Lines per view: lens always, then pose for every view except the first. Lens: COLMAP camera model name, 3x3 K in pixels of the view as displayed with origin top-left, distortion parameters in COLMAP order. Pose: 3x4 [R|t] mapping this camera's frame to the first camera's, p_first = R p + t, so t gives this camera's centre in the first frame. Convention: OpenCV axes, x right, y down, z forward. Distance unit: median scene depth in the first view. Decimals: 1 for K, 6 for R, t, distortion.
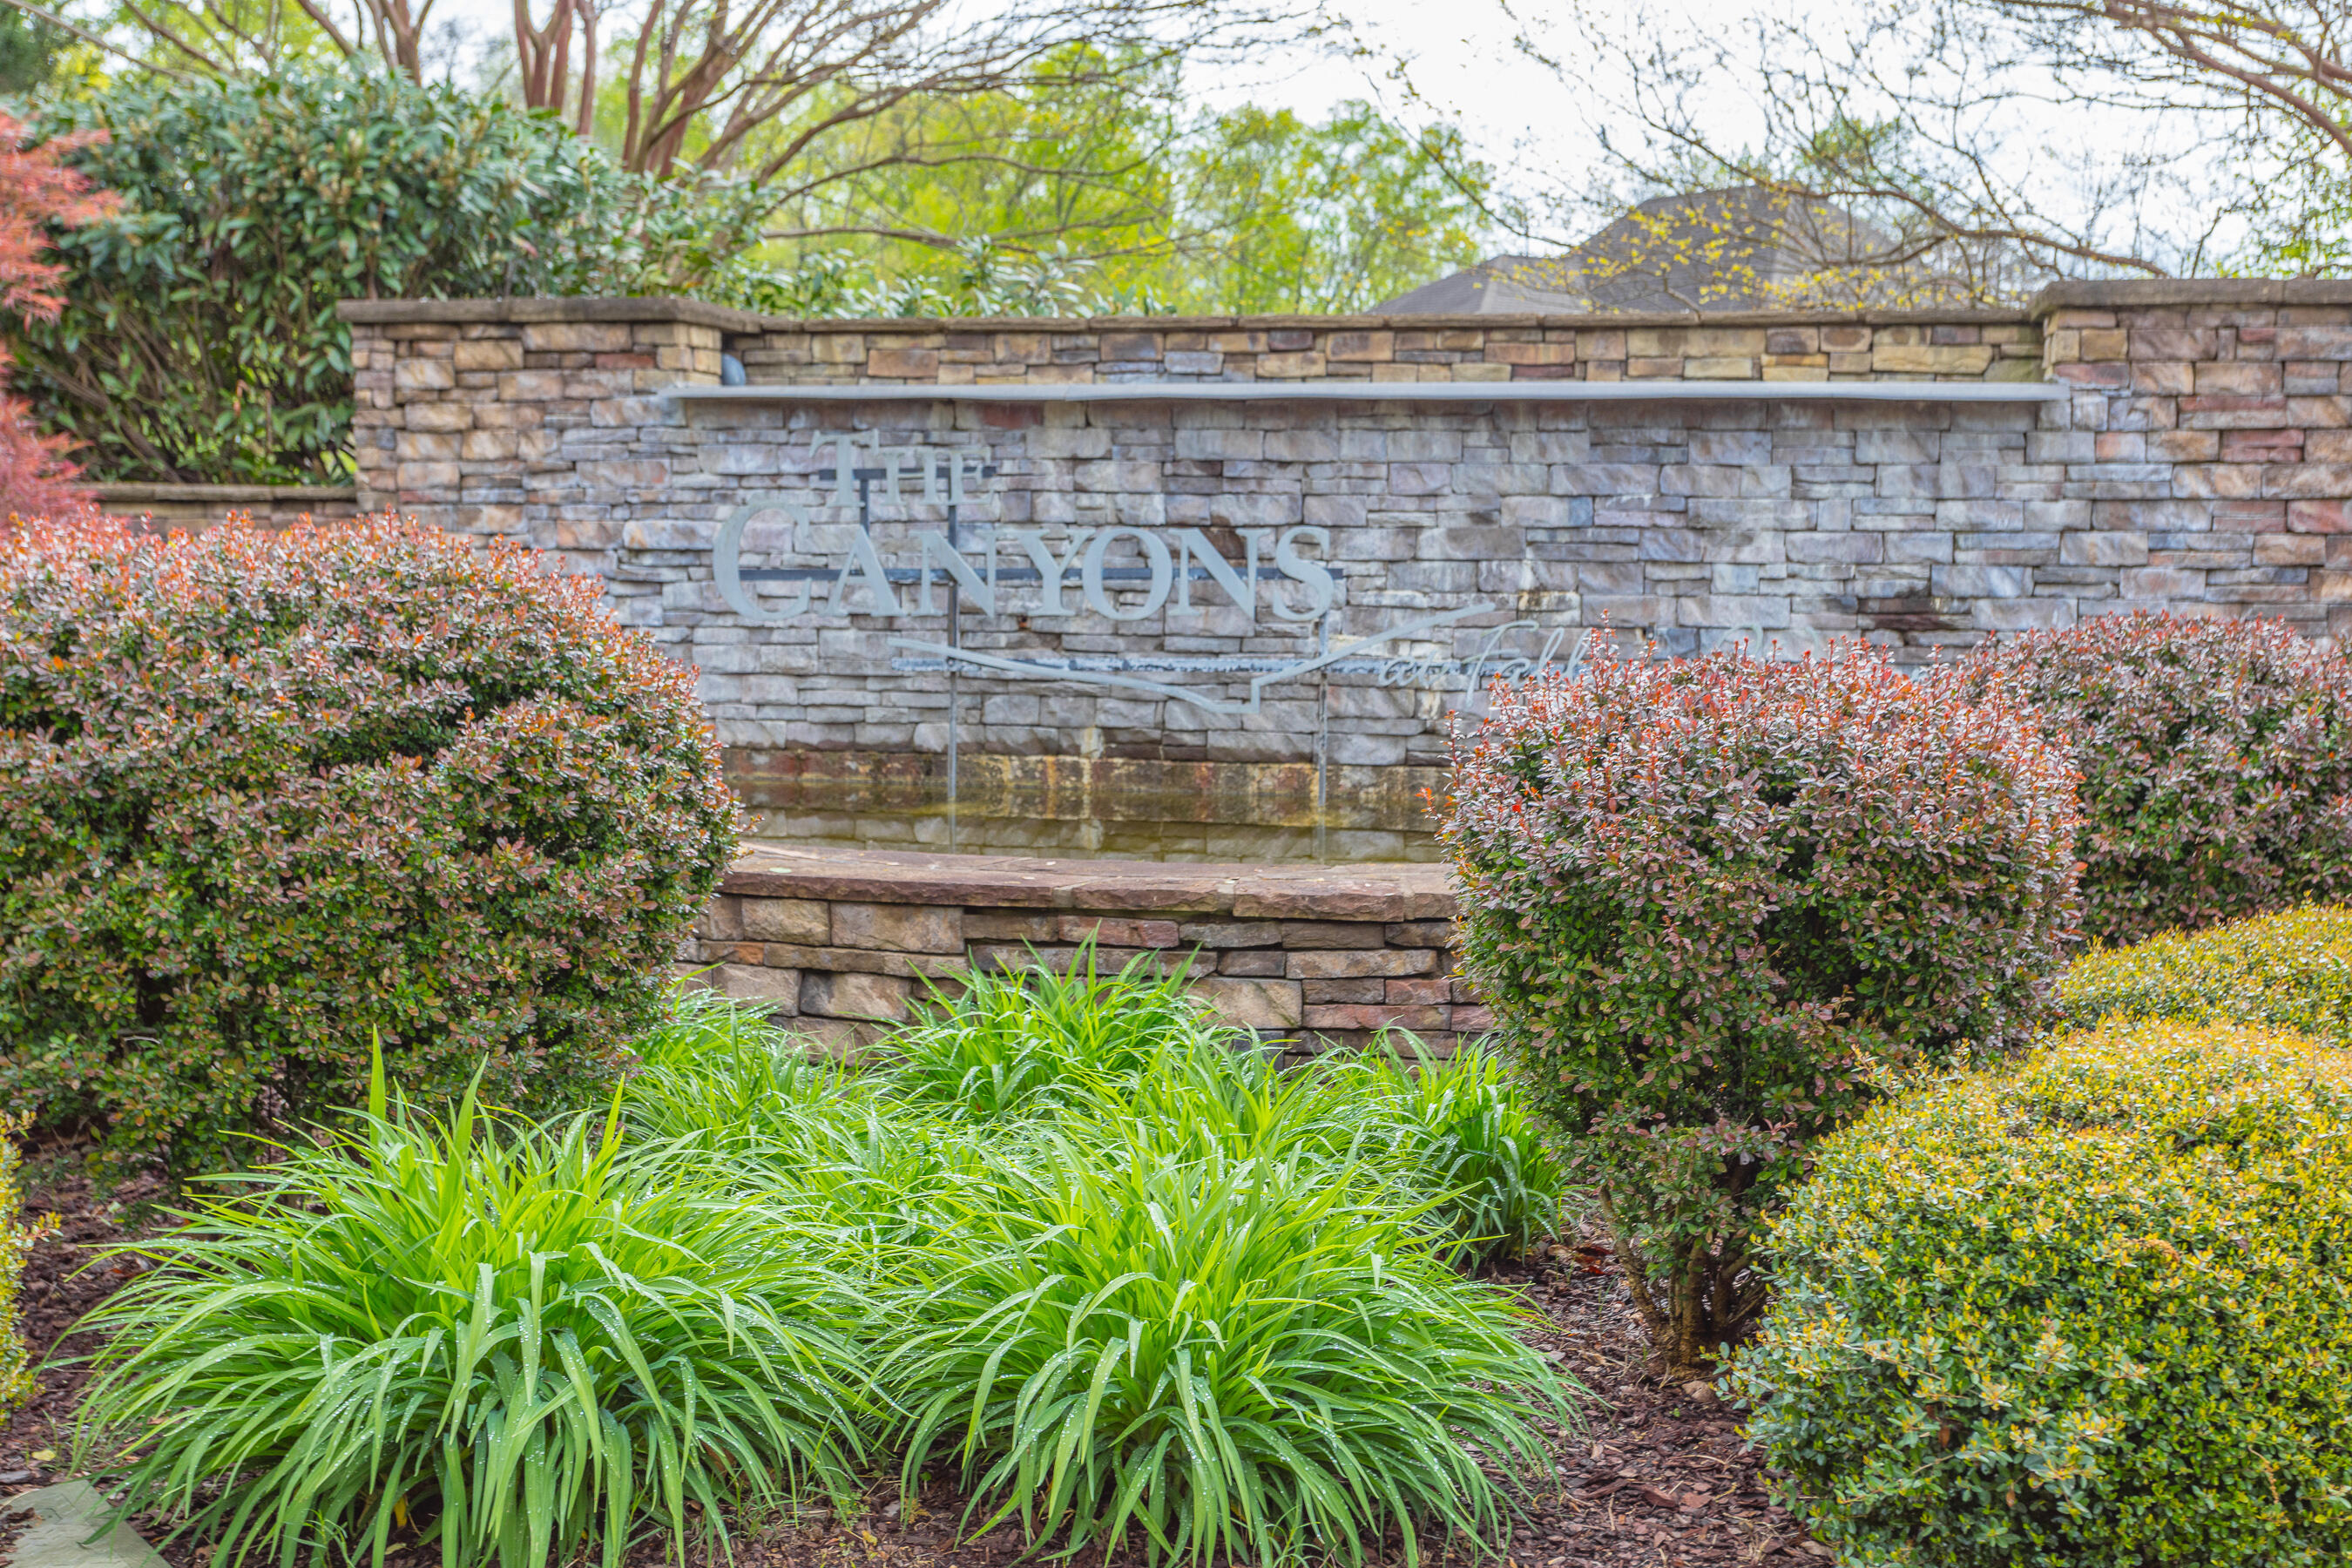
lens RADIAL K [[2664.9, 0, 1105.2], [0, 2664.9, 784.9], [0, 0, 1]] dist [0.009327, -0.004294]
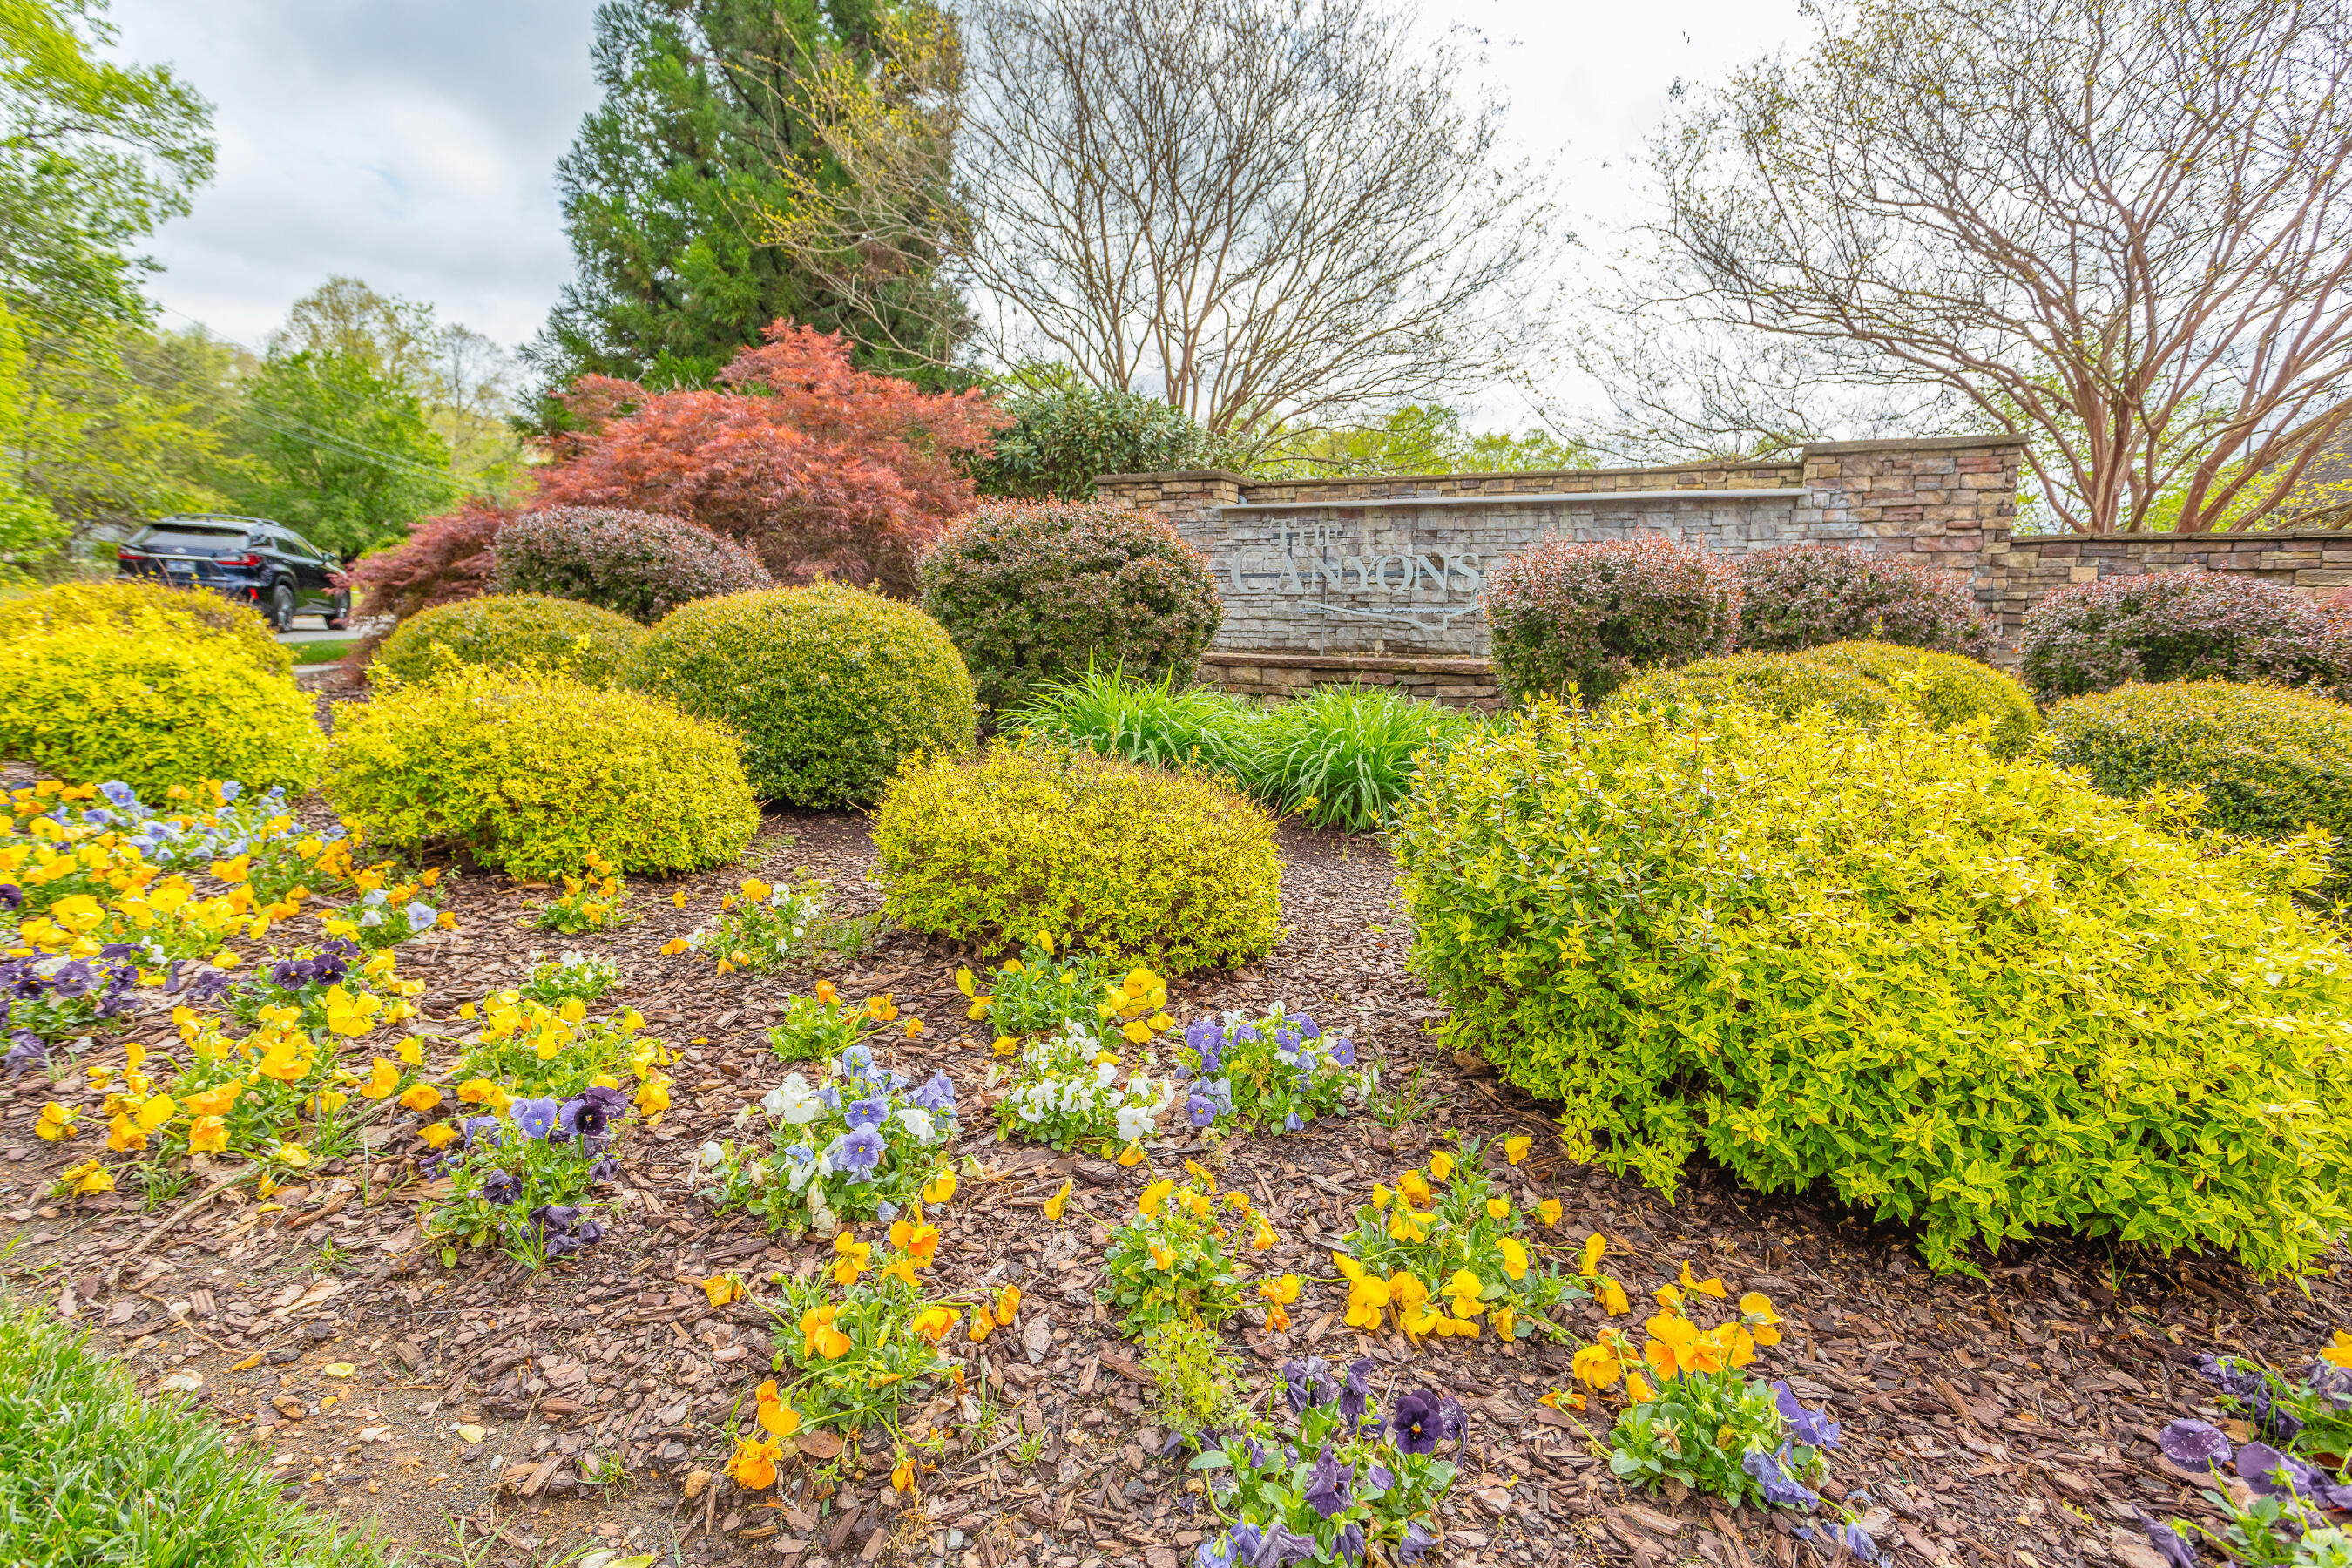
lens RADIAL K [[1116.5, 0, 1161.5], [0, 1116.5, 774.7], [0, 0, 1]] dist [-0.000341, 0.001131]
pose [[0.975800, 0.039421, -0.215083, 0.028606], [-0.029539, 0.998363, 0.048967, 0.065932], [0.216662, -0.041428, 0.975367, -0.075431]]
